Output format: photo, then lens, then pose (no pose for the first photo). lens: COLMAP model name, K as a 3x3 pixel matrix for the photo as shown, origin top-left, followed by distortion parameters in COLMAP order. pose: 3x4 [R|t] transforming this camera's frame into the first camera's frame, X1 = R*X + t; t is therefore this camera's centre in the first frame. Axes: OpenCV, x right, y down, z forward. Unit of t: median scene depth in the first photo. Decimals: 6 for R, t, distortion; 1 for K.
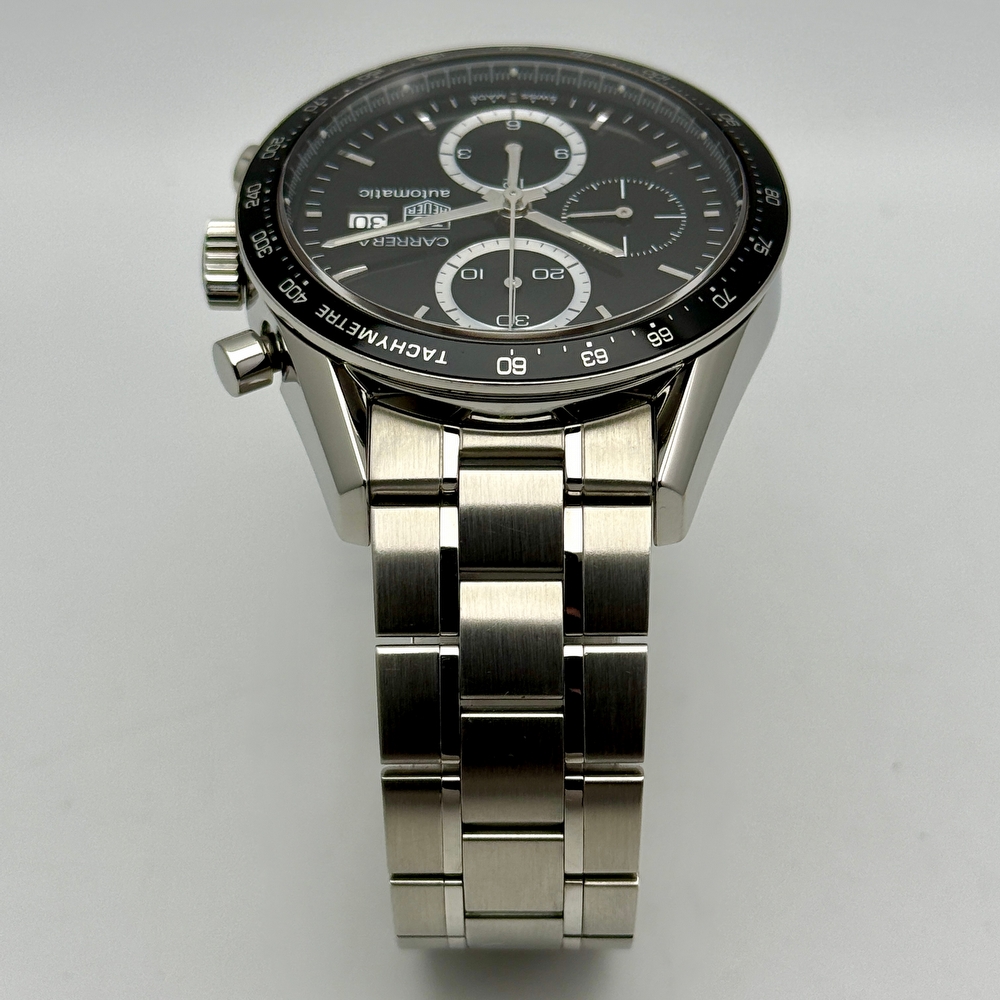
lens RADIAL K [[2777.2, 0, 500.7], [0, 2777.2, 479.9], [0, 0, 1]] dist [0.157031, -0.400976]
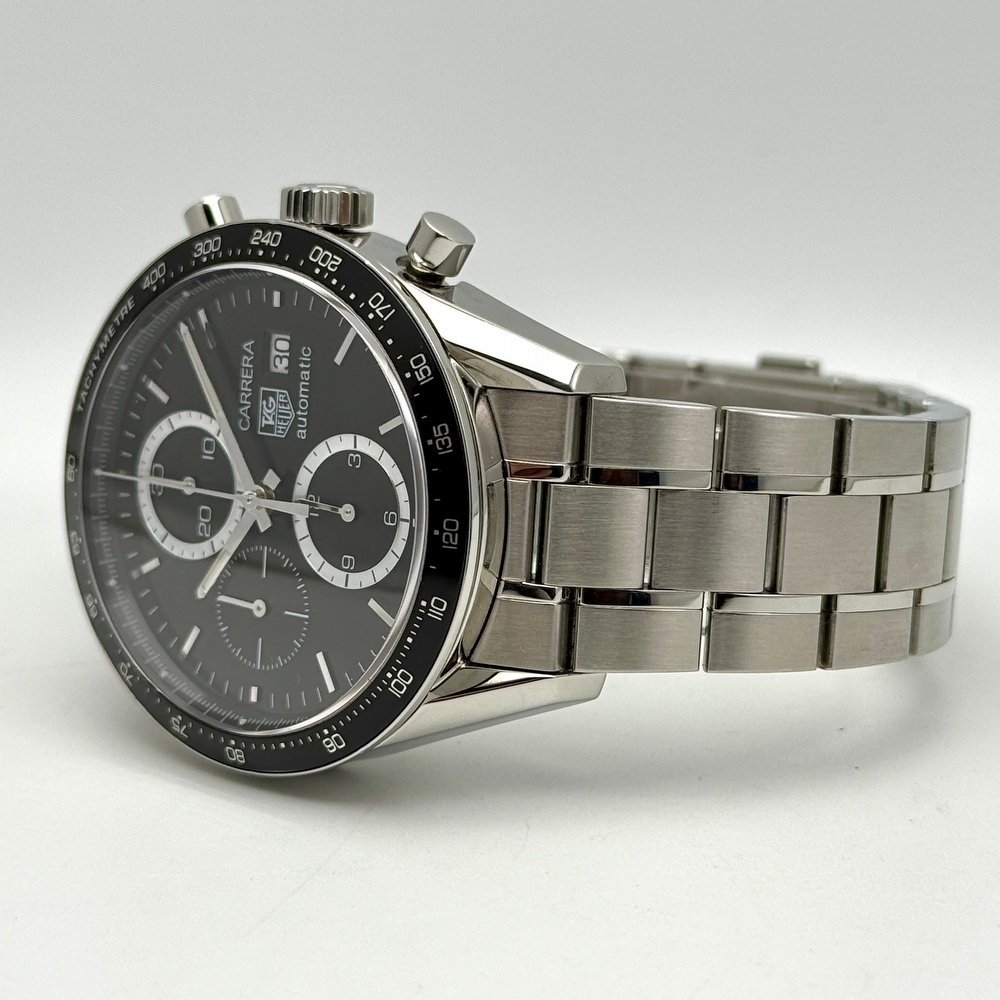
lens RADIAL K [[2777.2, 0, 500.7], [0, 2777.2, 479.9], [0, 0, 1]] dist [0.157031, -0.400976]
pose [[-0.060494, 0.992535, 0.105896, -0.115964], [-0.082165, -0.110681, 0.990454, -1.119168], [0.994781, 0.051215, 0.088247, 1.023388]]
